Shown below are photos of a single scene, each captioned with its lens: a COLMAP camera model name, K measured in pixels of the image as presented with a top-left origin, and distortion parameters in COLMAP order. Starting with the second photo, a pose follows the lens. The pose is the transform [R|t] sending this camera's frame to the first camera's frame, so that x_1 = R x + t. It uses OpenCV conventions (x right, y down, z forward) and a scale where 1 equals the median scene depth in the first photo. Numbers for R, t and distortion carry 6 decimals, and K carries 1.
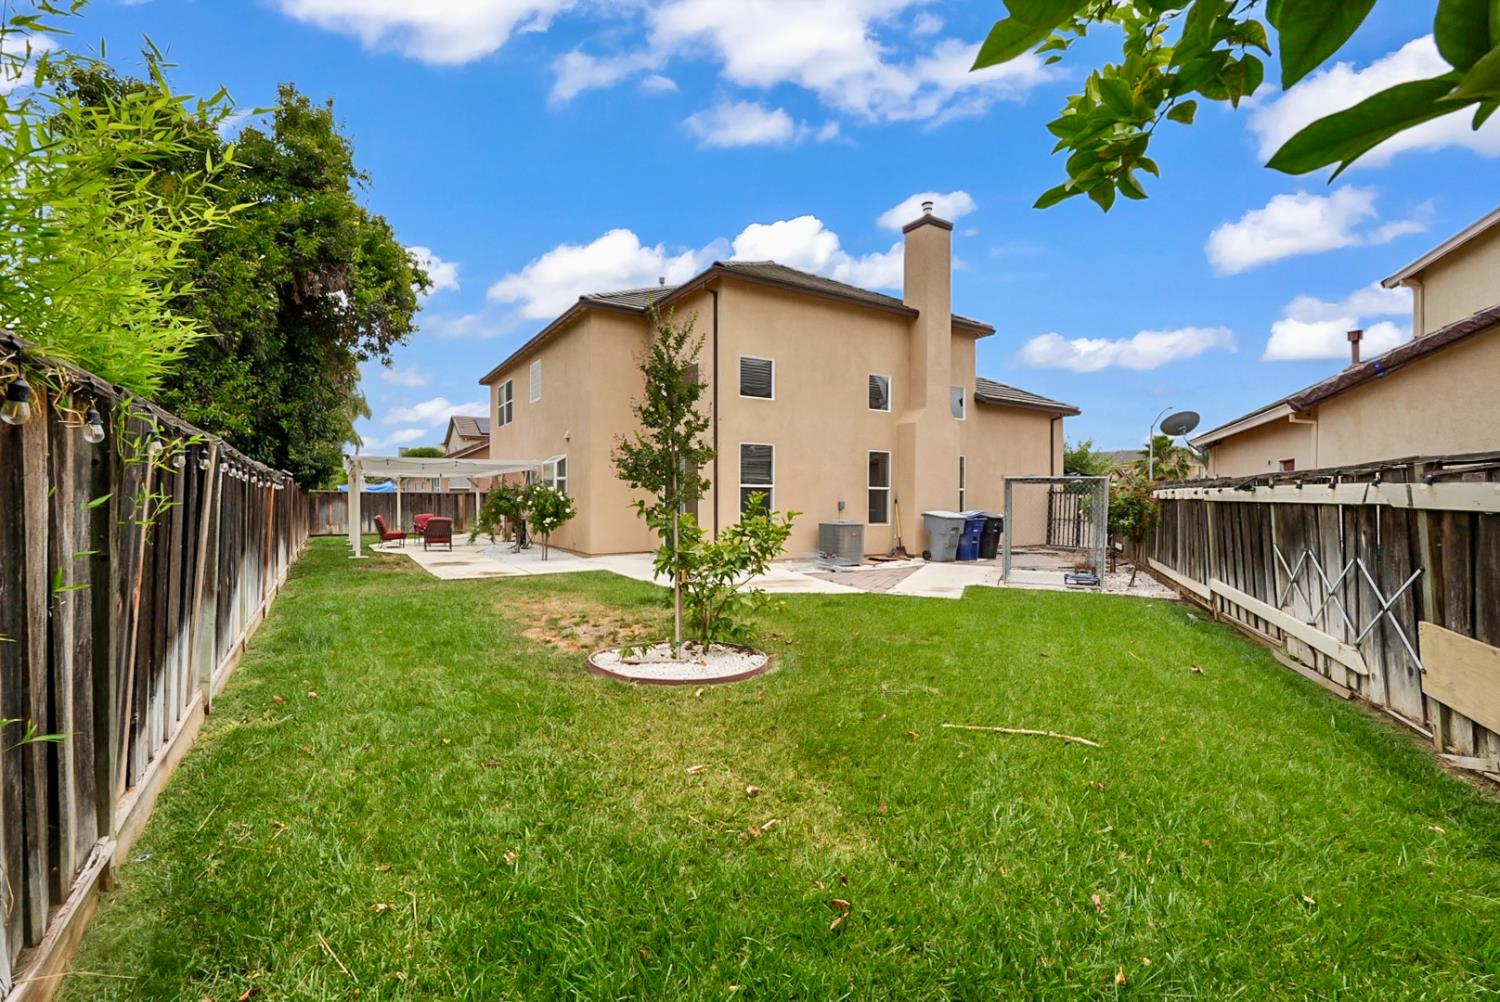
lens RADIAL K [[664.5, 0, 744.3], [0, 664.5, 493.4], [0, 0, 1]] dist [-0.018062, 0.008304]
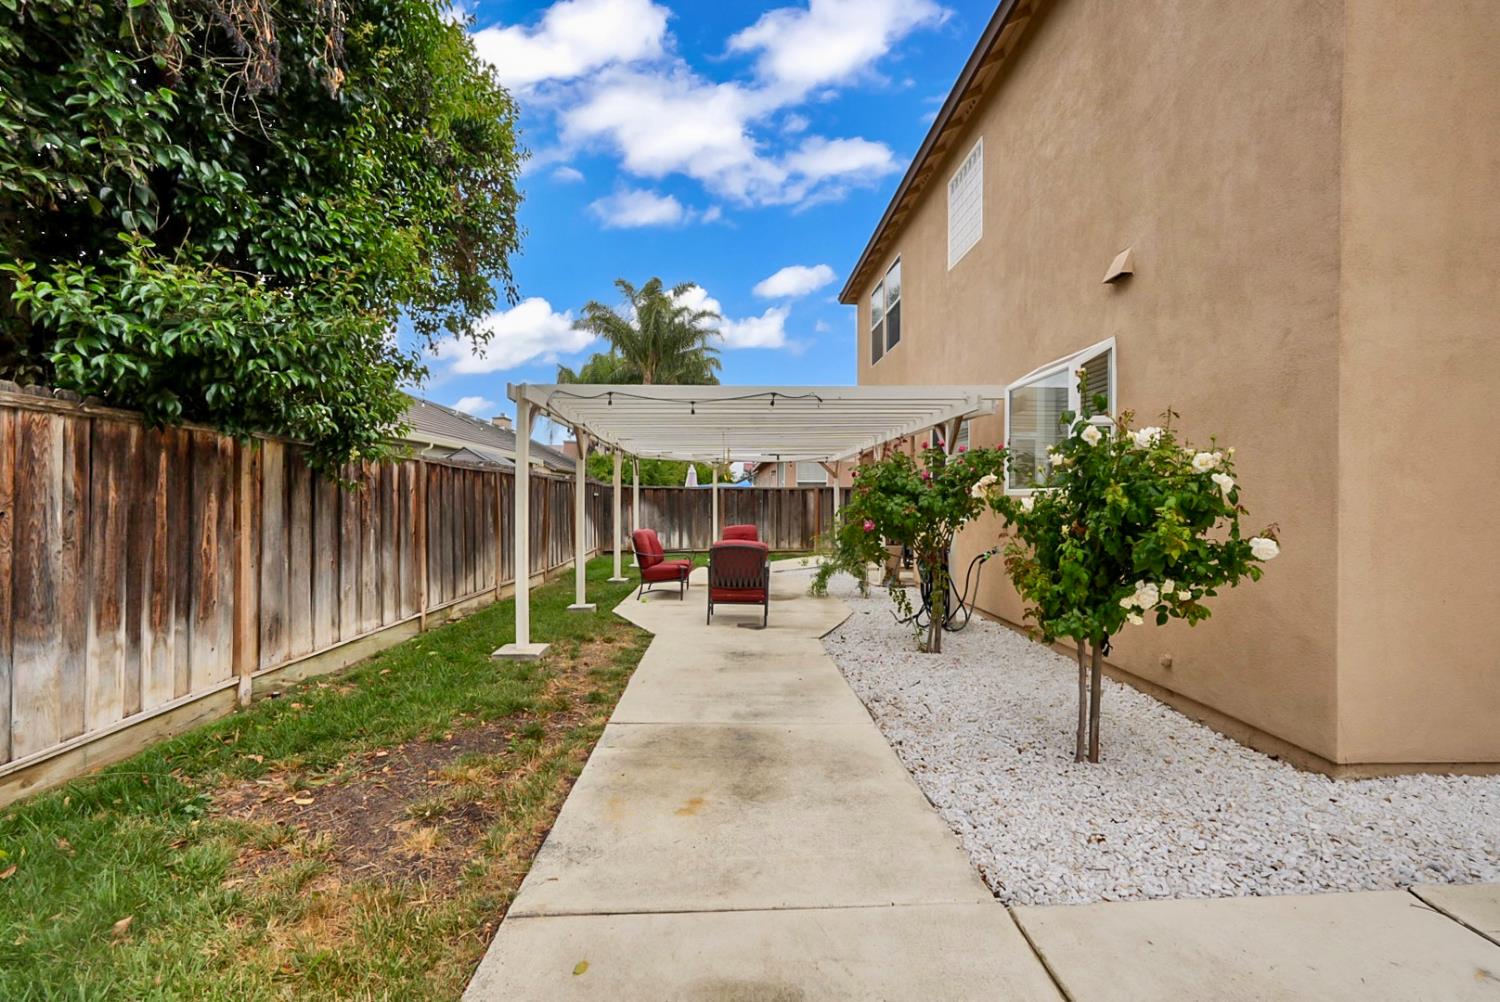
lens RADIAL K [[664.5, 0, 744.3], [0, 664.5, 493.4], [0, 0, 1]] dist [-0.018062, 0.008304]
pose [[0.862155, -0.001989, -0.506640, -0.178096], [0.000401, 0.999995, -0.003243, 0.006687], [0.506644, 0.002593, 0.862152, 0.459743]]
